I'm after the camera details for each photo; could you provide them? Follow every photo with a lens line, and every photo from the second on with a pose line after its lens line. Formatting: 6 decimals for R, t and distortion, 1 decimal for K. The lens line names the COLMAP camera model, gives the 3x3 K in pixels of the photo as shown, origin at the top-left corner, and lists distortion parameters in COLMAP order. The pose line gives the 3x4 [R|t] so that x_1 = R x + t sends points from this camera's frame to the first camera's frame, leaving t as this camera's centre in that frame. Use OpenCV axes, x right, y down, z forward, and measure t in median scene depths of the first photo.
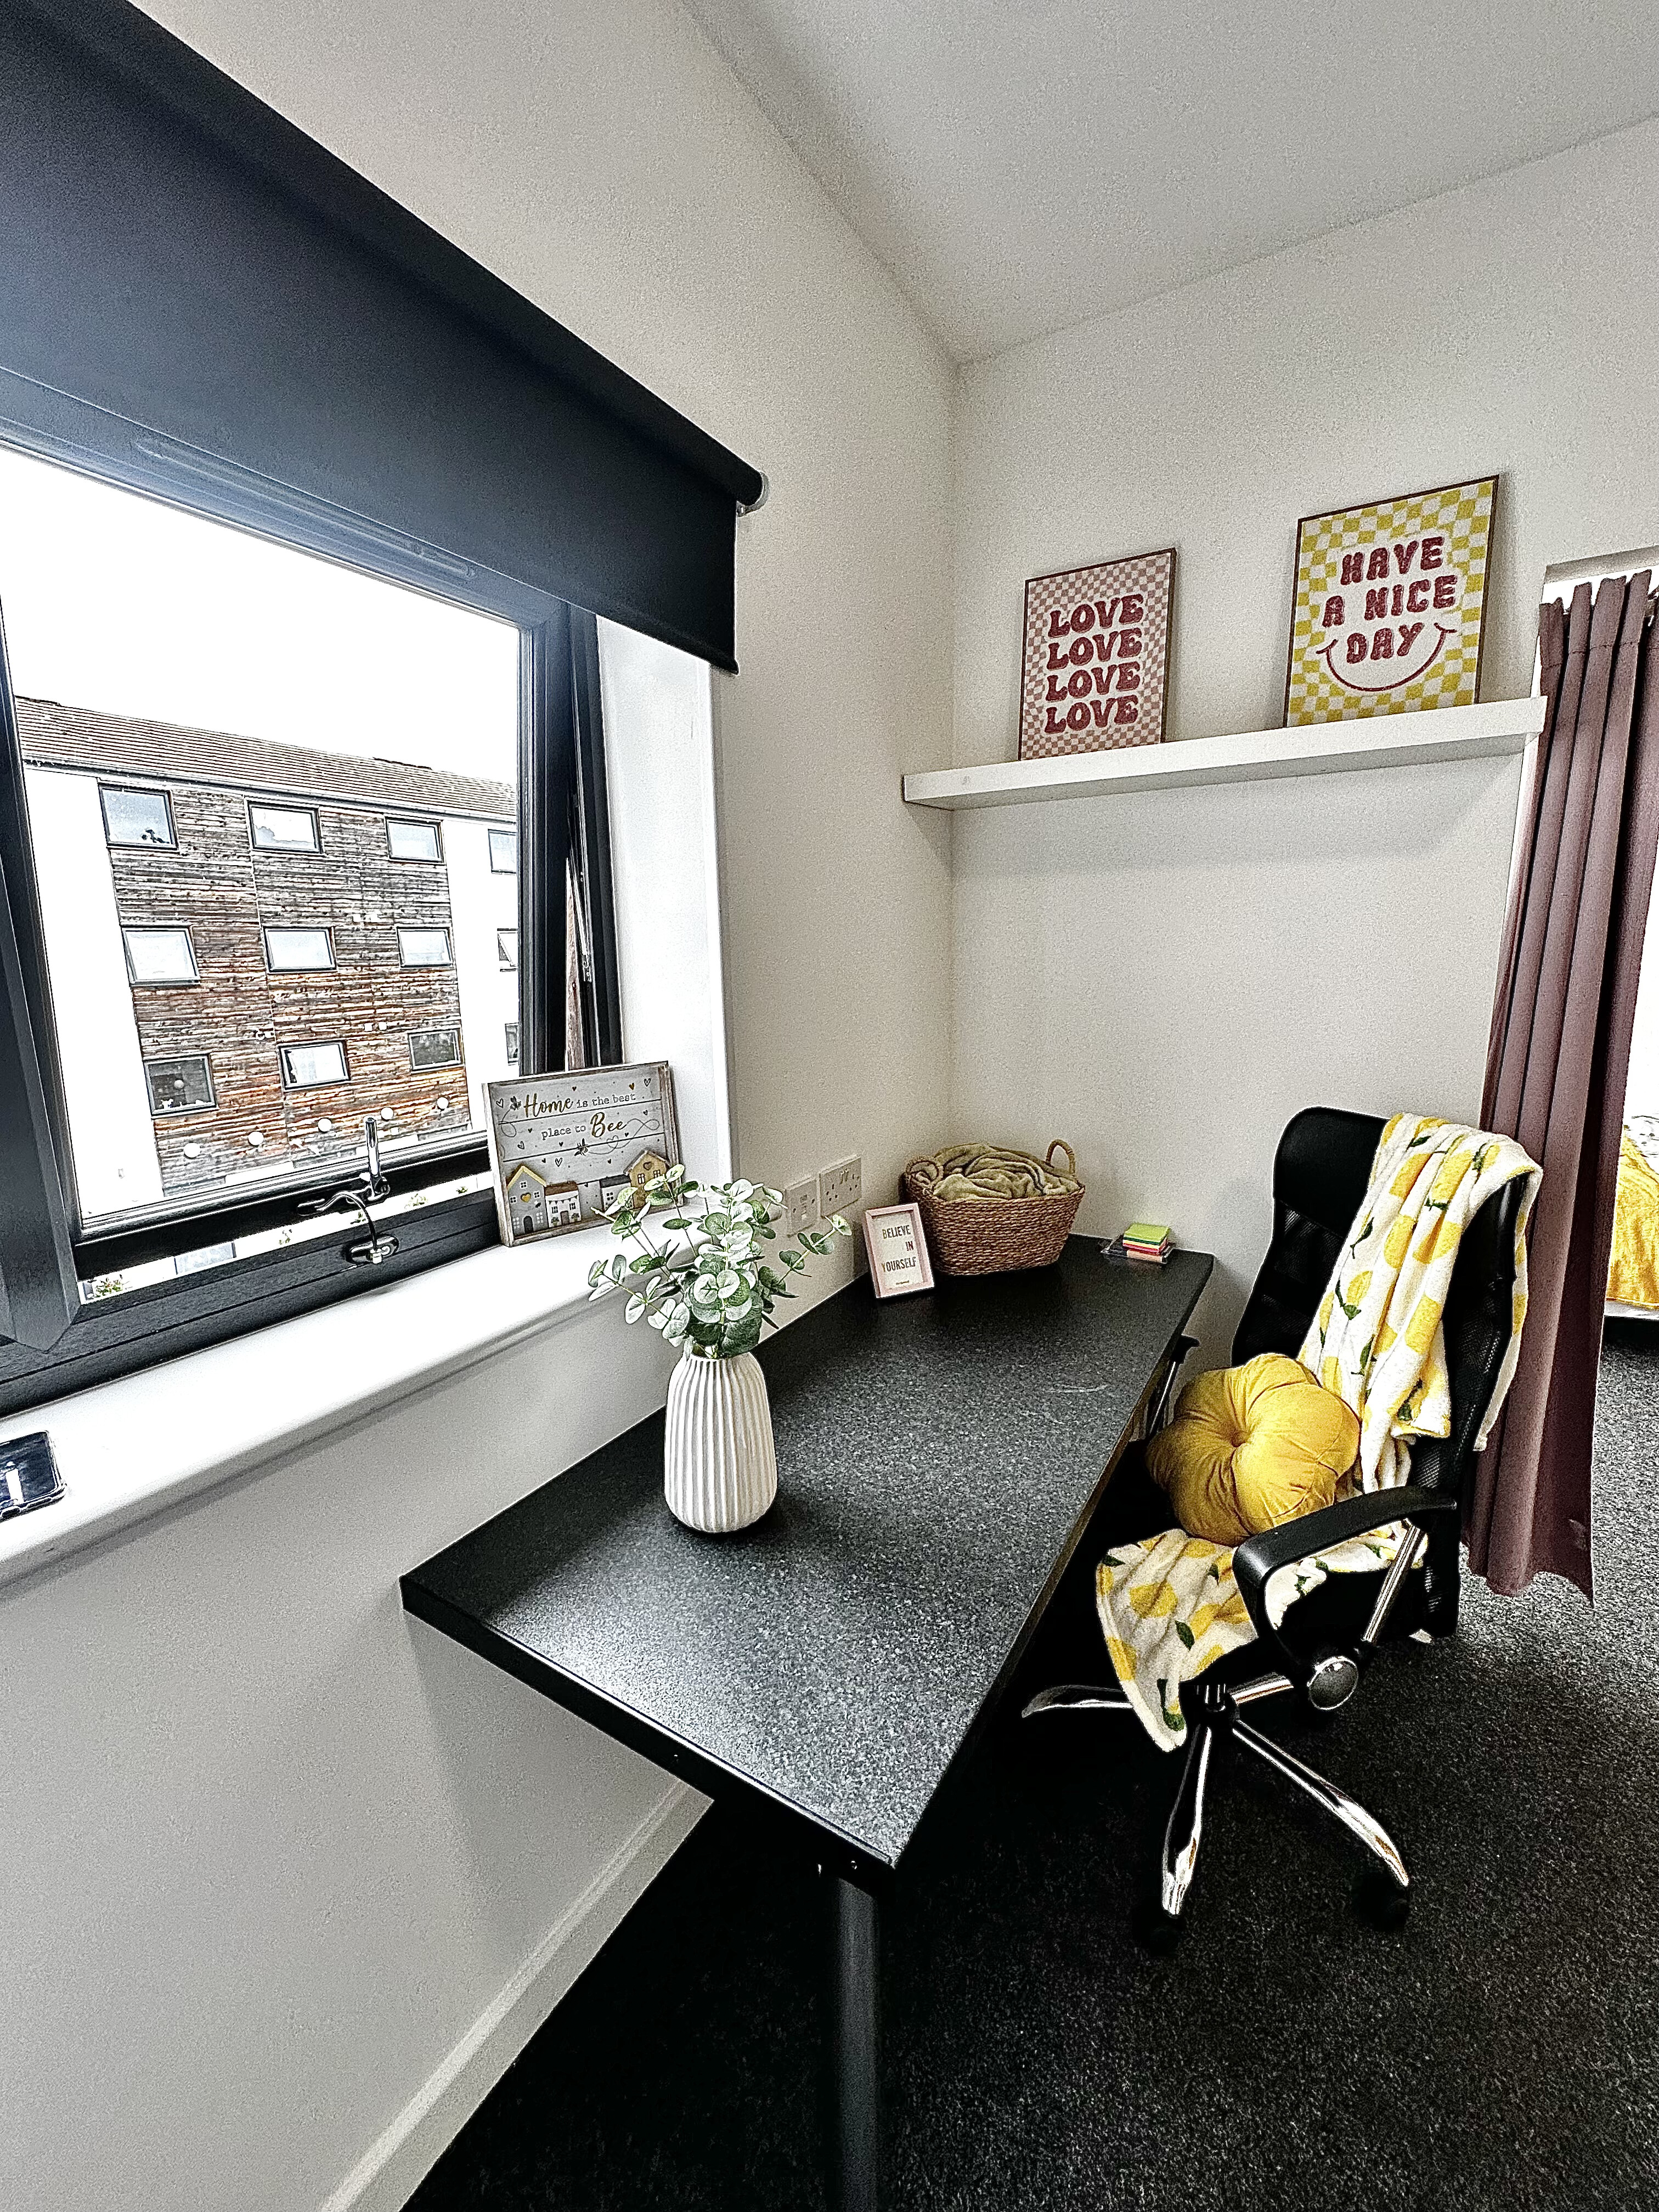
lens RADIAL K [[885.4, 0, 829.5], [0, 885.4, 1106.0], [0, 0, 1]] dist [-0.004231, -0.000016]
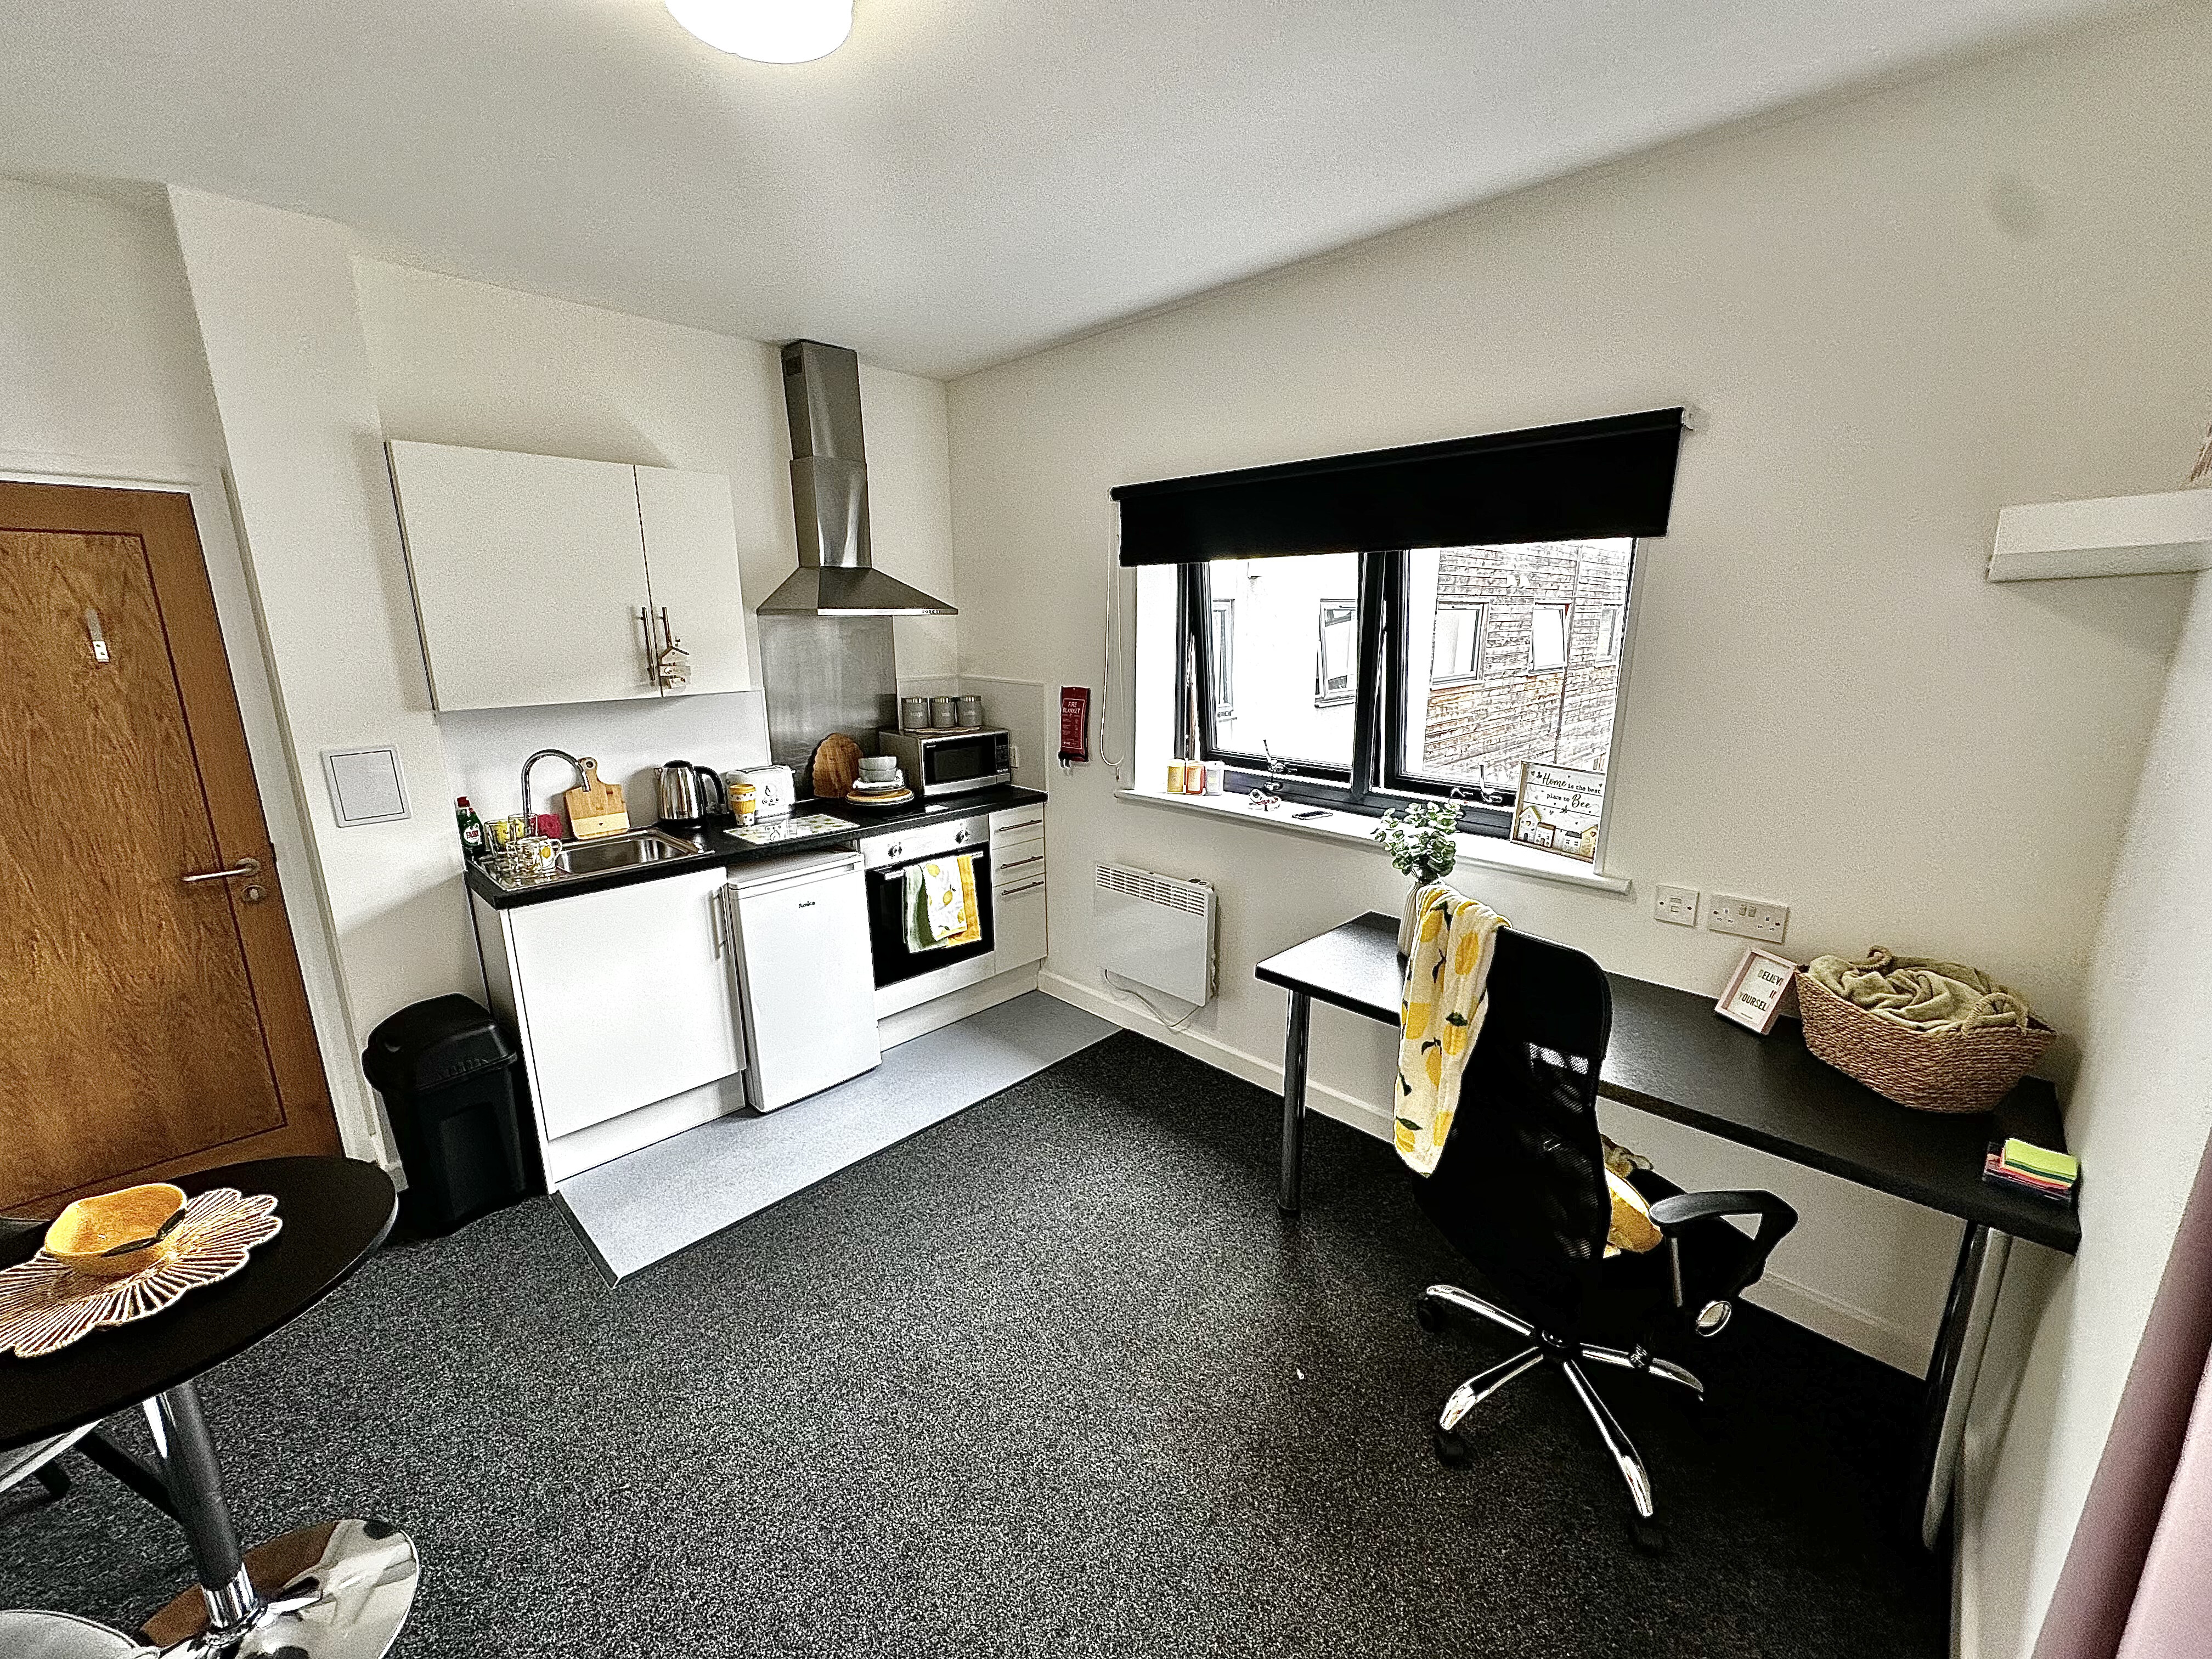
lens RADIAL K [[881.7, 0, 1107.6], [0, 881.7, 825.9], [0, 0, 1]] dist [-0.002930, 0.000659]
pose [[-0.229606, 0.245508, -0.941811, 1.277008], [-0.169404, 0.942812, 0.287068, -0.218891], [0.958428, 0.225459, -0.174885, 0.342964]]
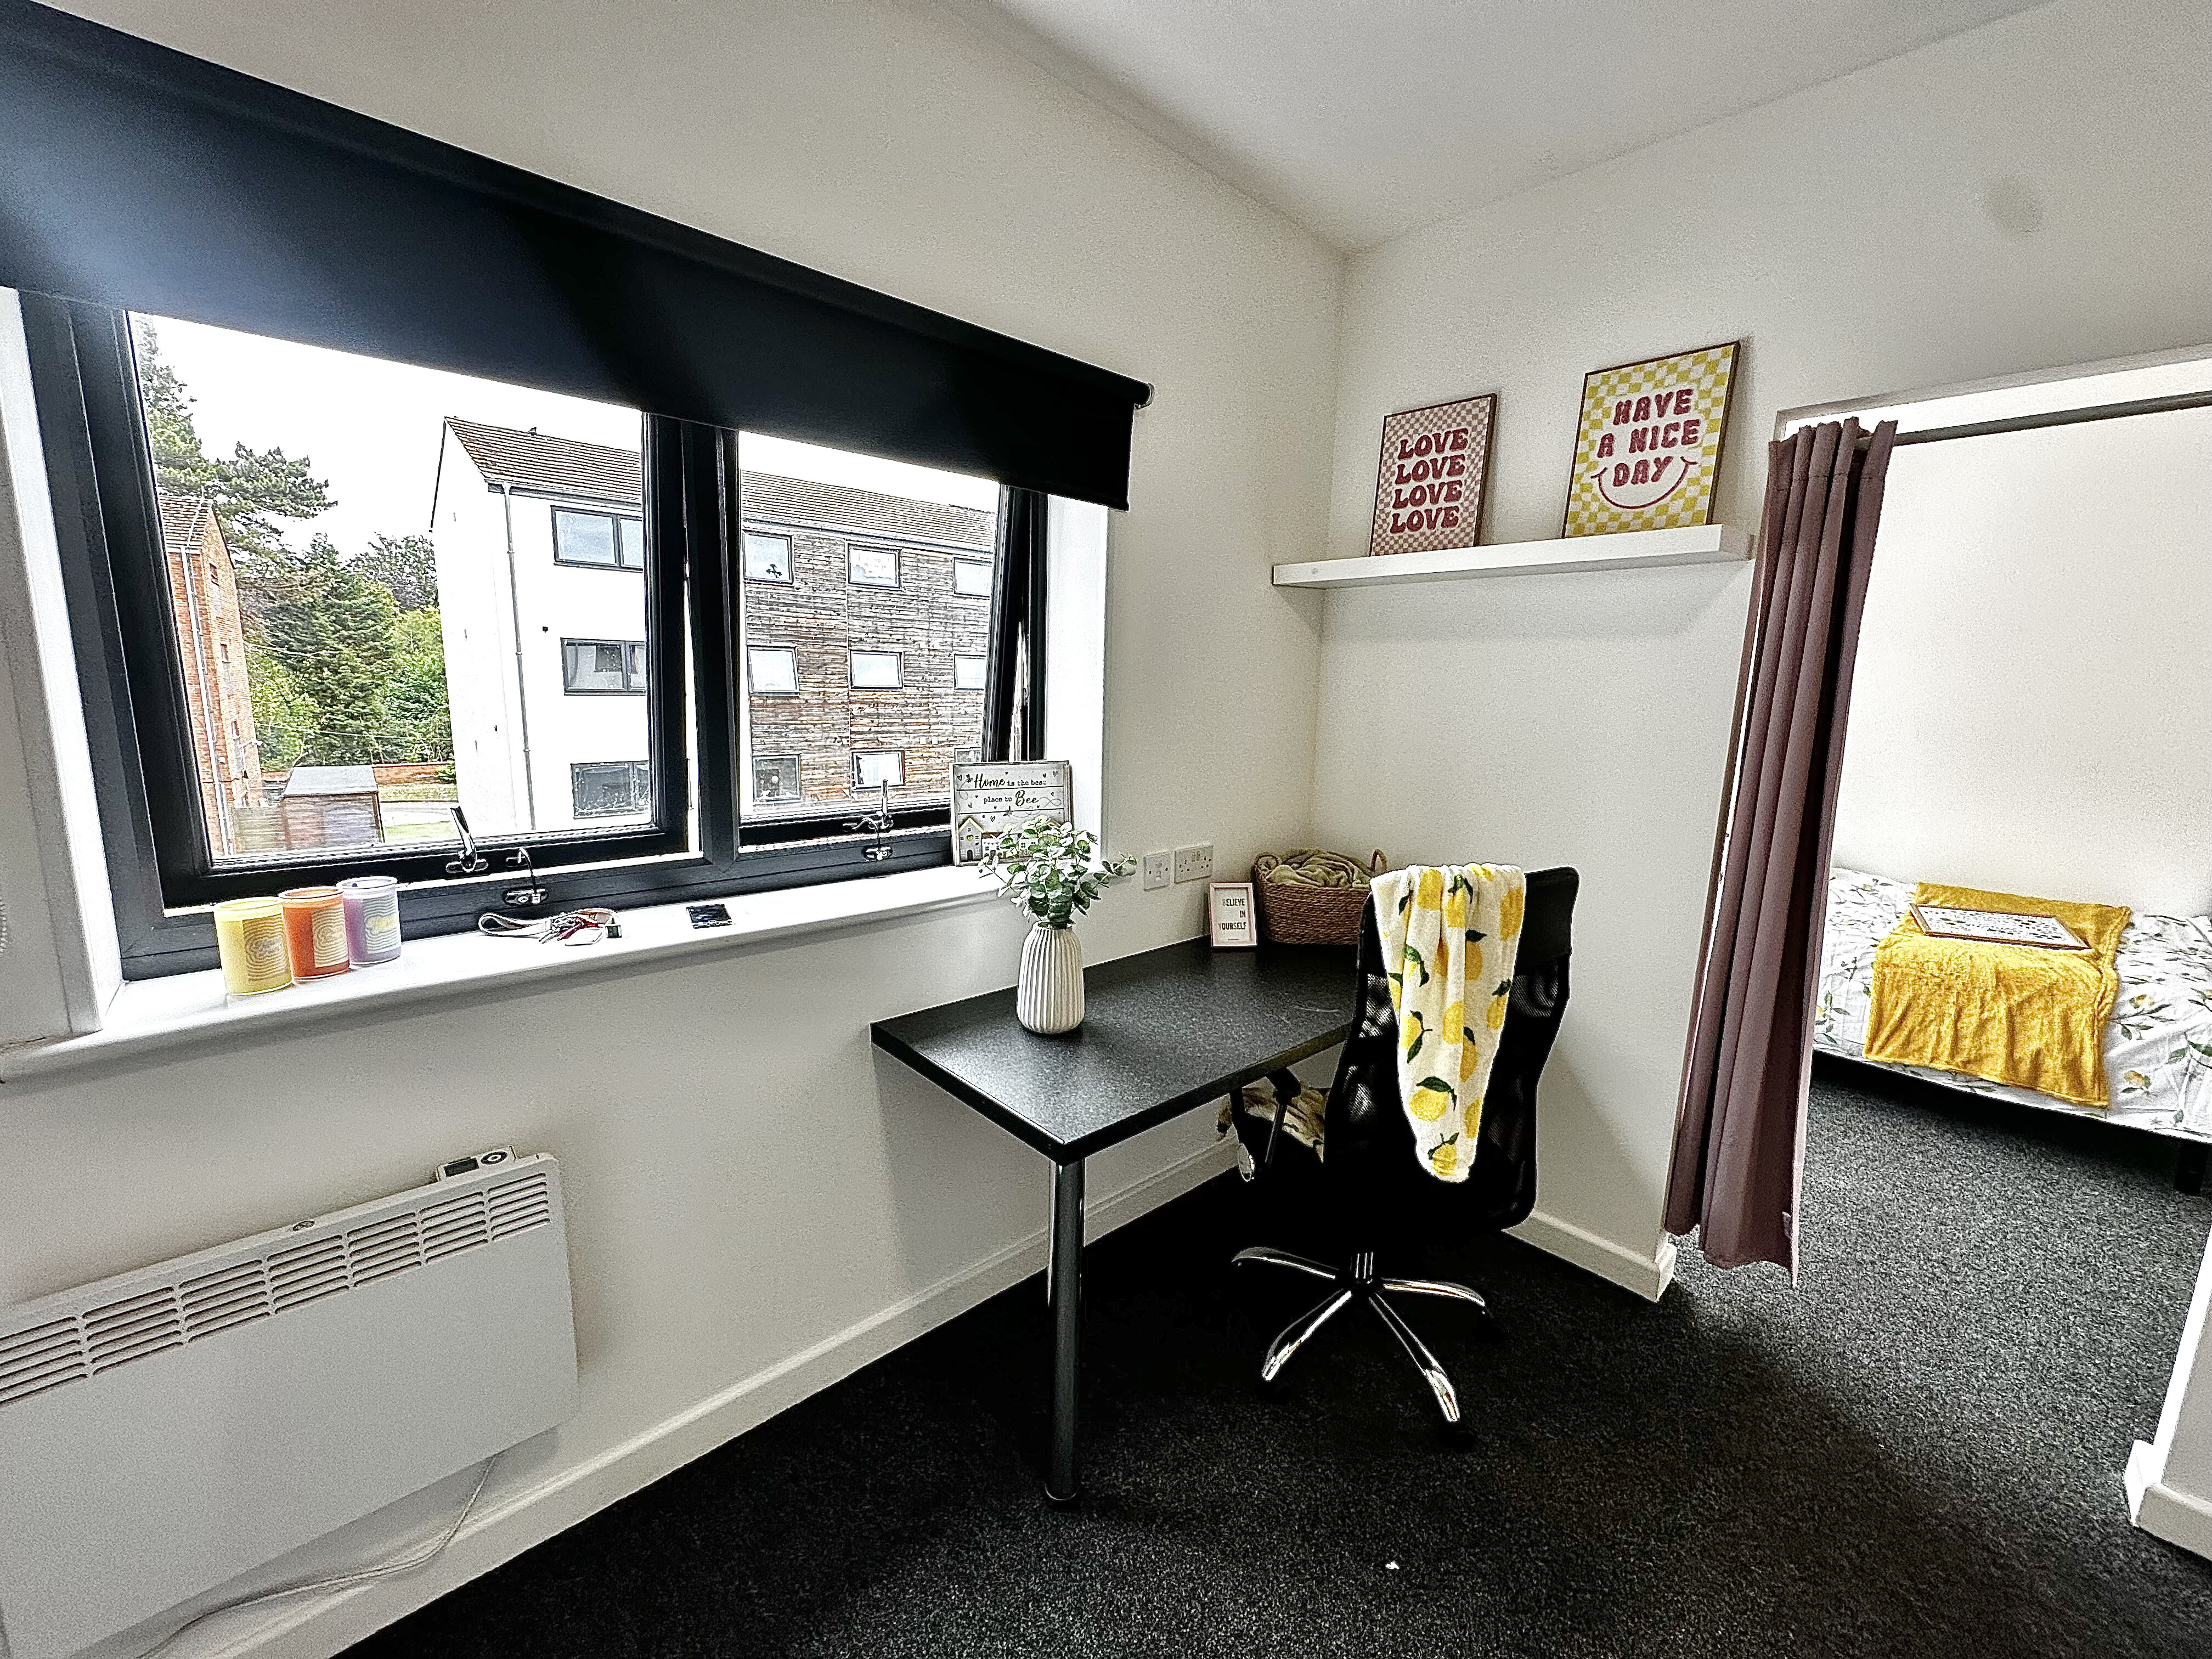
lens RADIAL K [[881.7, 0, 1107.6], [0, 881.7, 825.9], [0, 0, 1]] dist [-0.002930, 0.000659]
pose [[0.959710, 0.087264, -0.267097, 0.240296], [-0.091891, 0.995757, -0.004849, 0.050291], [0.265541, 0.029197, 0.963657, -0.351957]]
